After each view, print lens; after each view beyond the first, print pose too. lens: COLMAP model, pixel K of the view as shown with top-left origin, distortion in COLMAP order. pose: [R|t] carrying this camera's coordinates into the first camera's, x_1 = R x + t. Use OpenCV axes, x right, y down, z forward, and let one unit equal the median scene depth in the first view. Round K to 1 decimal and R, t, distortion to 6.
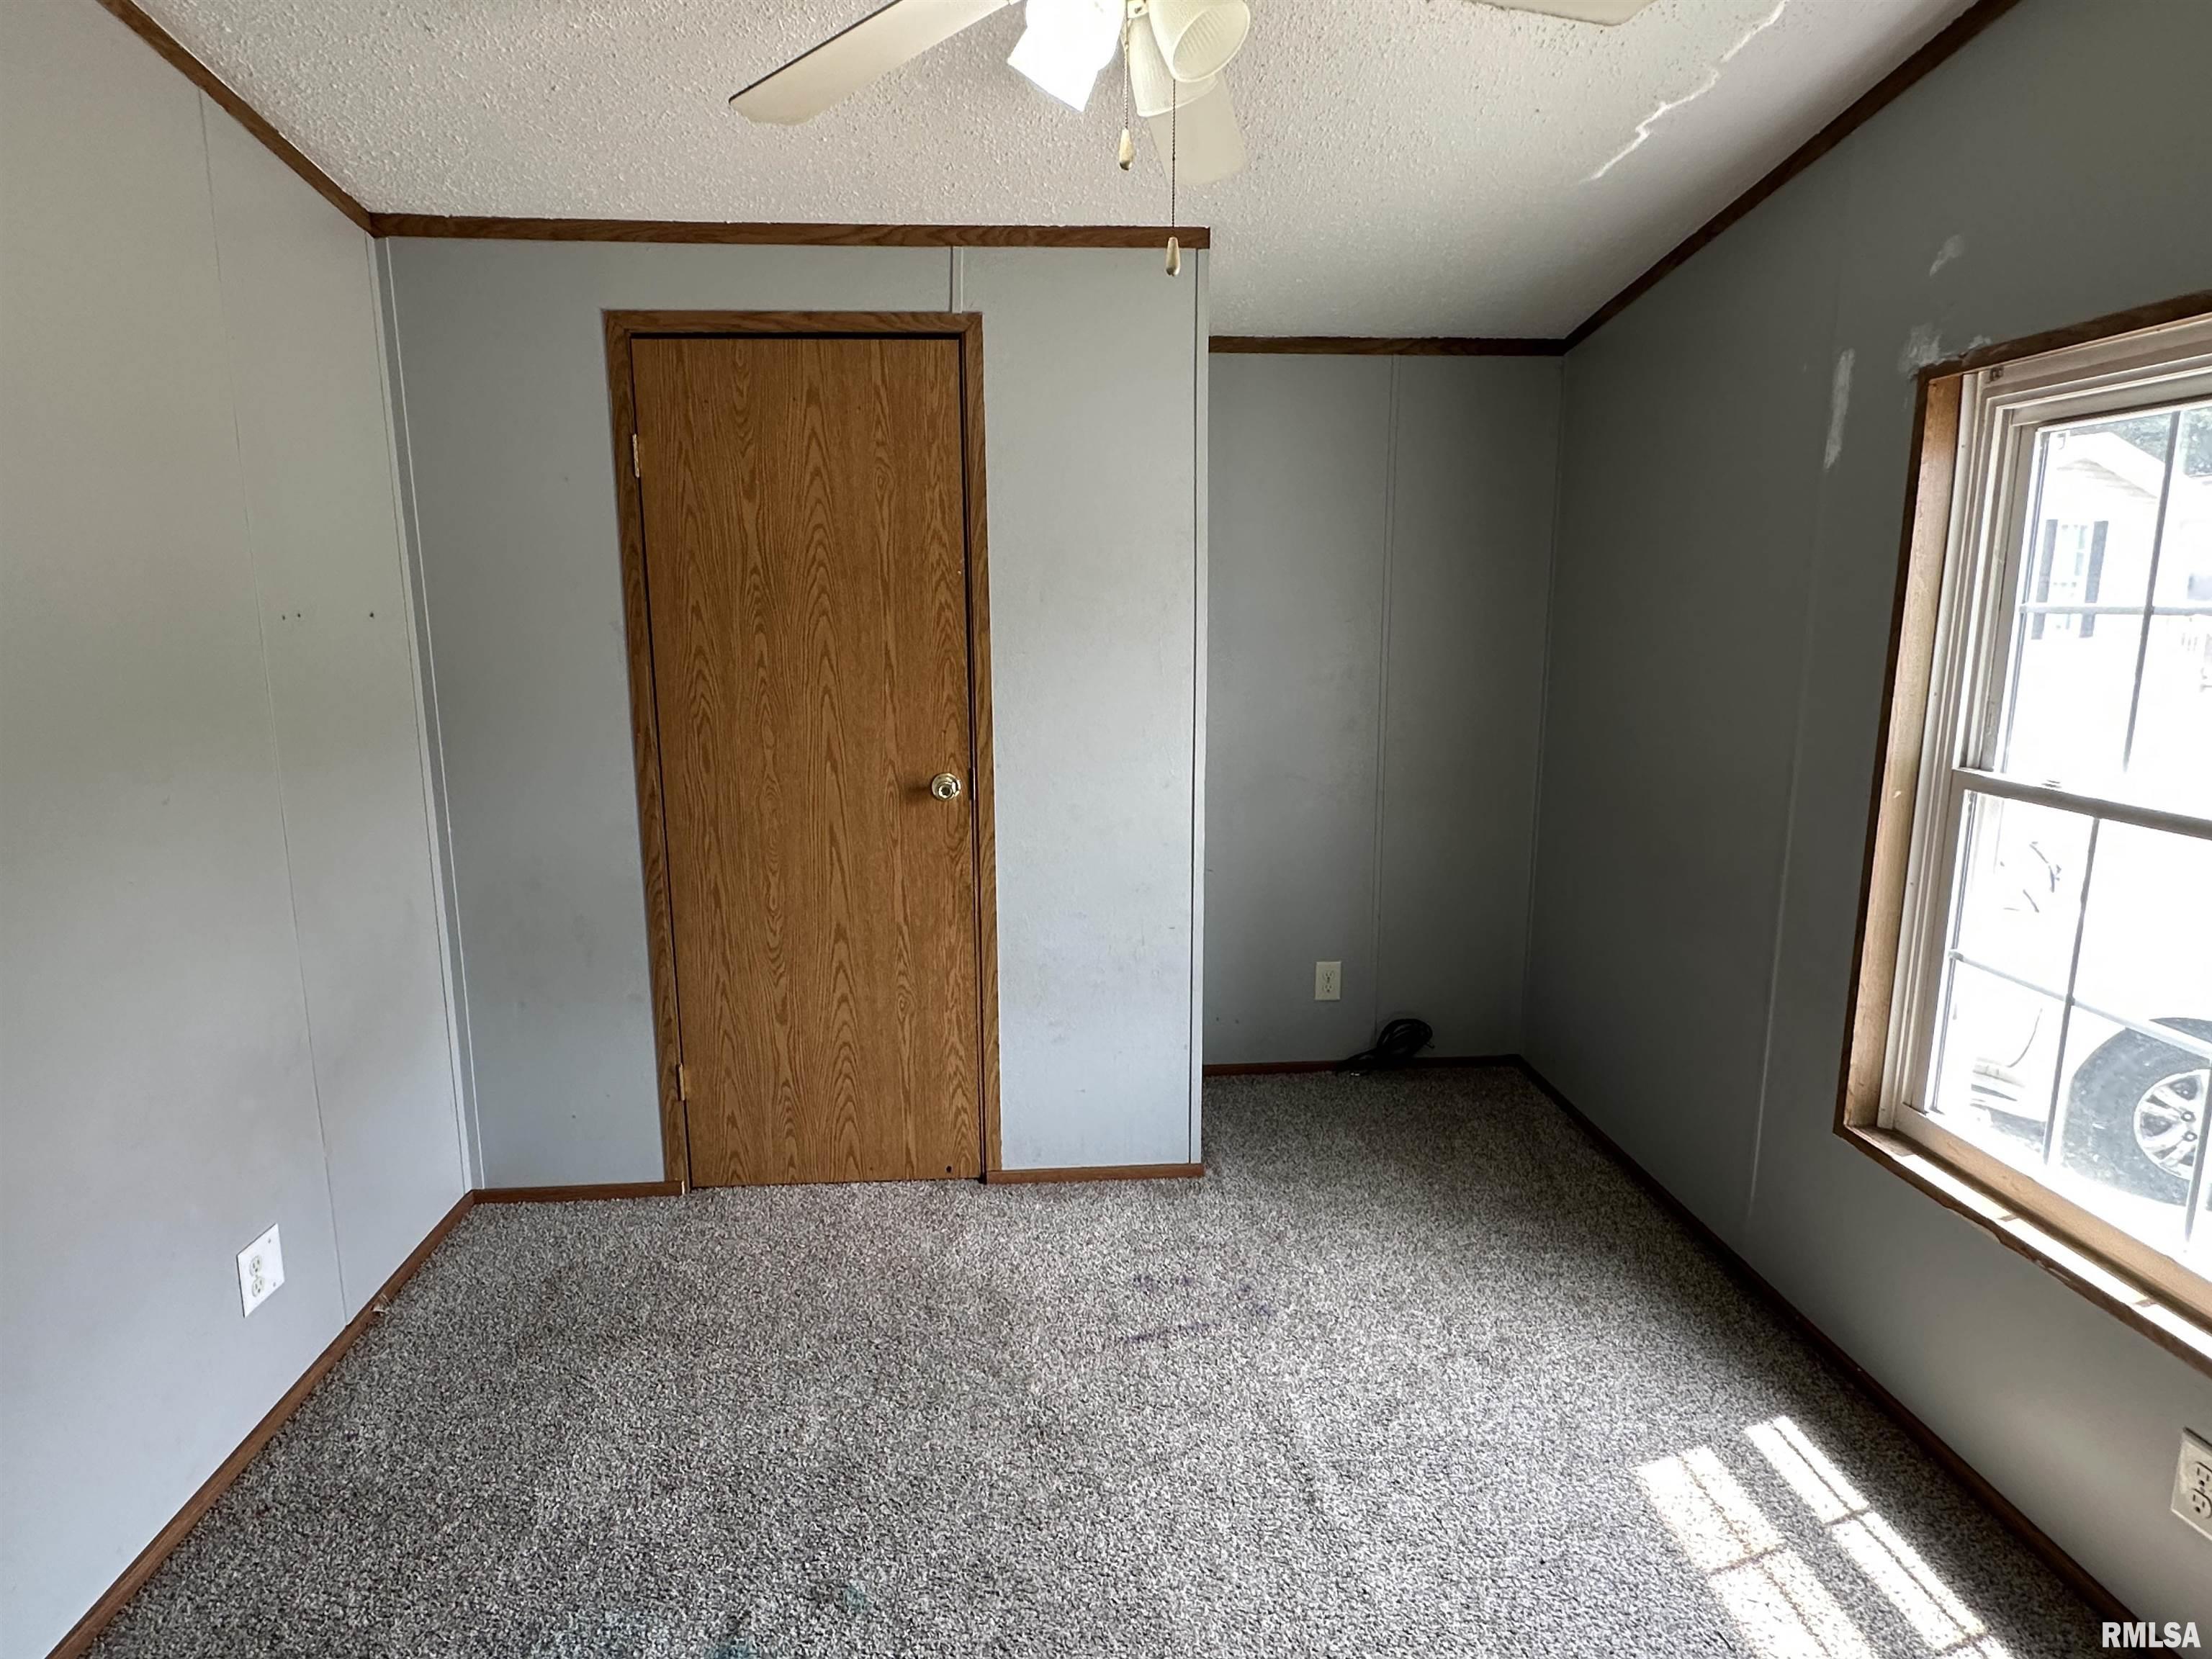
lens RADIAL K [[1246.0, 0, 1106.0], [0, 1246.0, 829.5], [0, 0, 1]] dist [-0.000087, -0.000556]
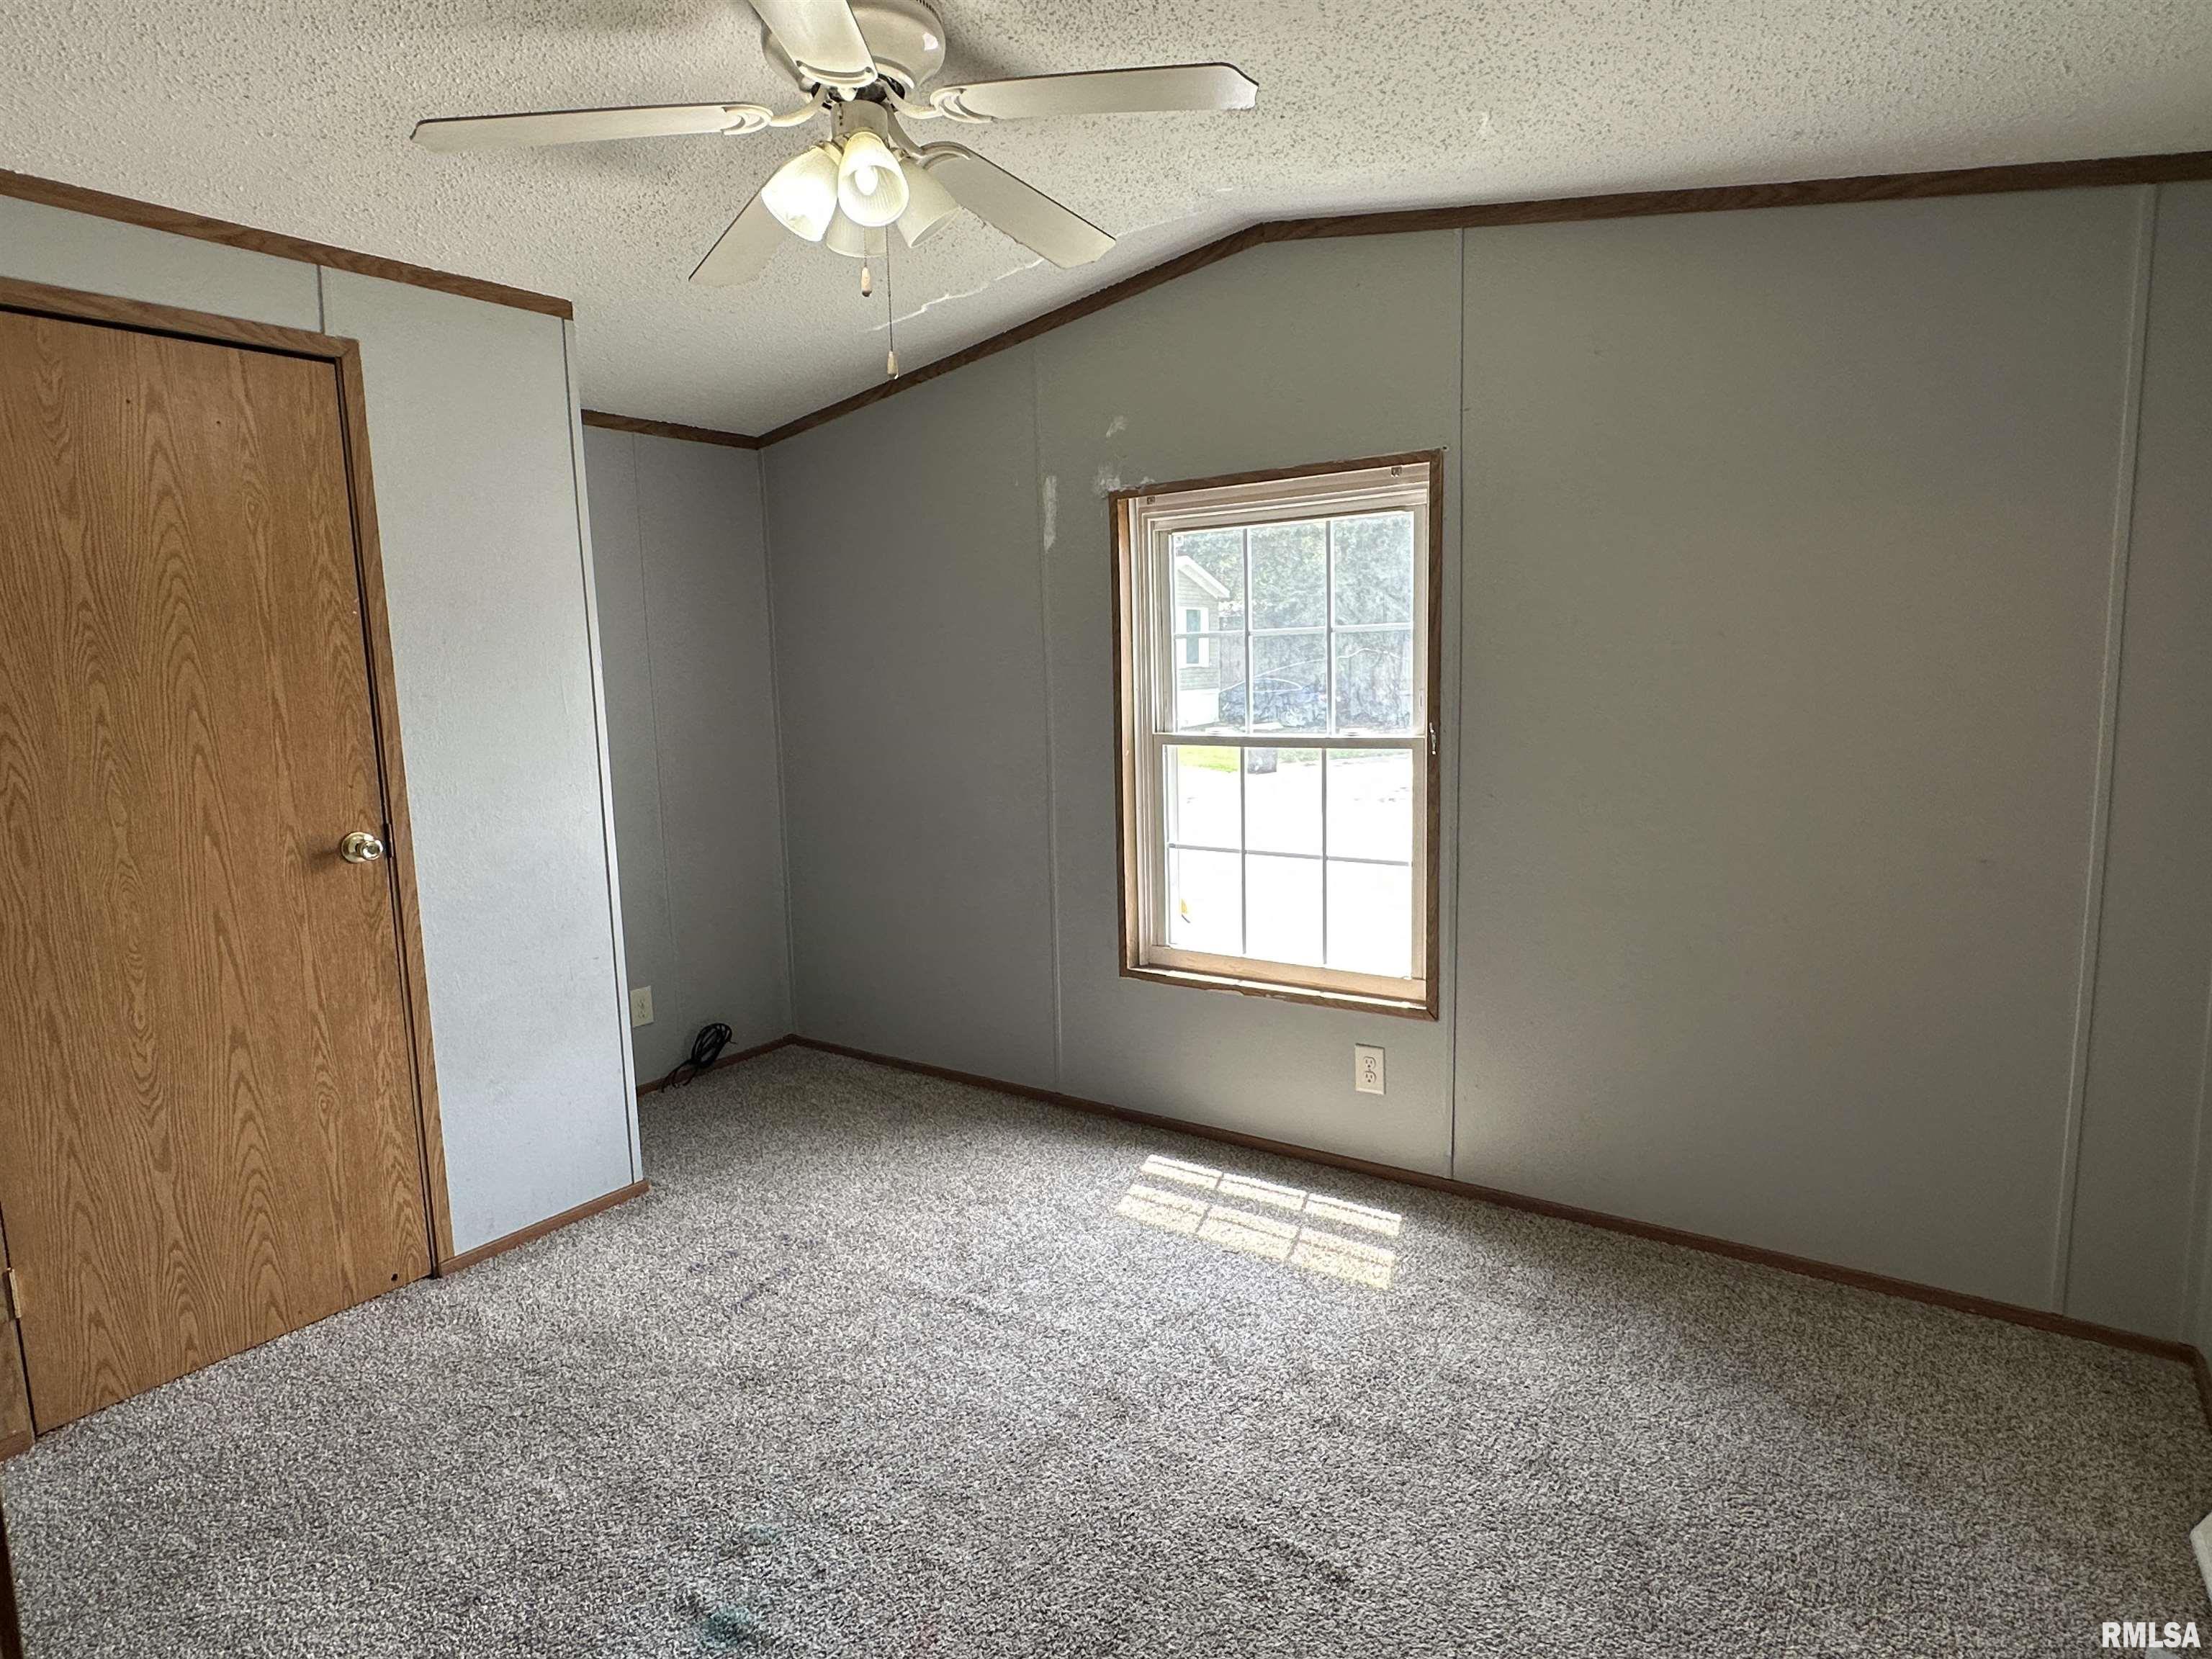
lens RADIAL K [[1245.9, 0, 1099.8], [0, 1245.9, 829.7], [0, 0, 1]] dist [0.000190, -0.000345]
pose [[0.627172, -0.118181, 0.769863, -0.495377], [0.168237, 0.985644, 0.014250, 0.031620], [-0.760495, 0.120582, 0.638050, 0.010739]]
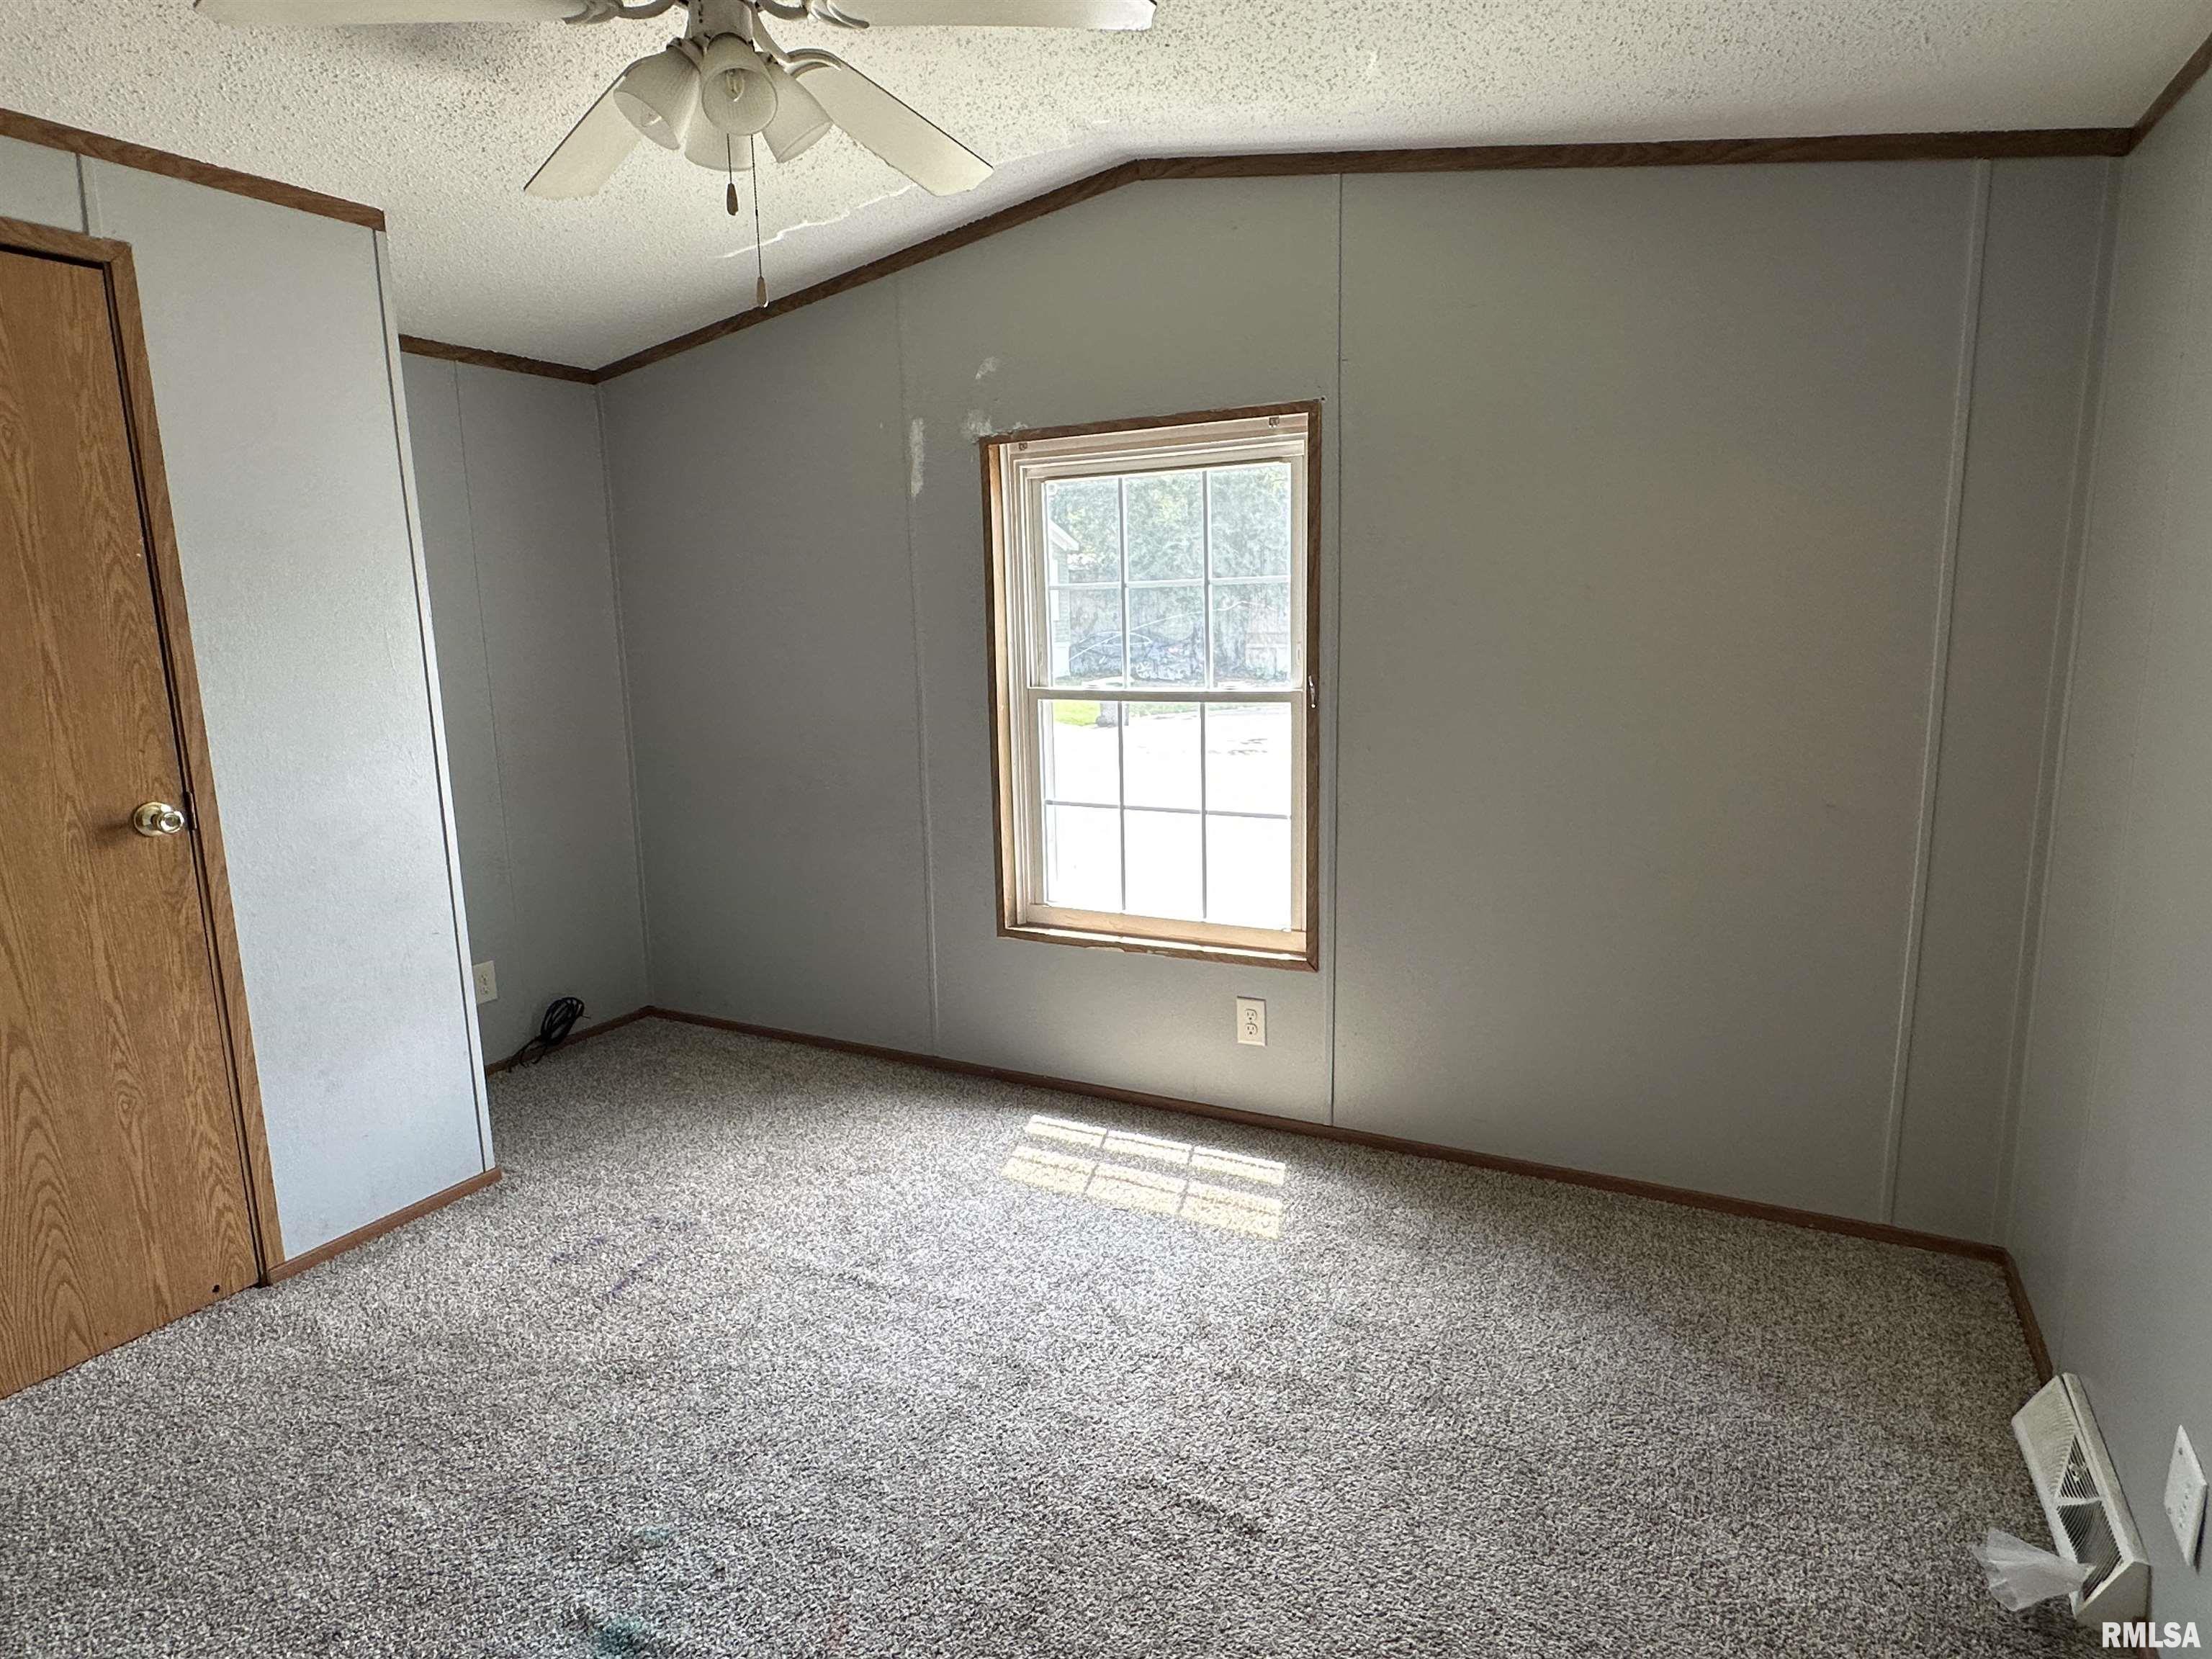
lens RADIAL K [[1246.0, 0, 1106.0], [0, 1246.0, 829.5], [0, 0, 1]] dist [-0.000087, -0.000556]
pose [[0.524391, -0.156733, 0.836928, -0.492660], [0.178536, 0.981303, 0.071906, 0.025319], [-0.832550, 0.111715, 0.542568, 0.045019]]
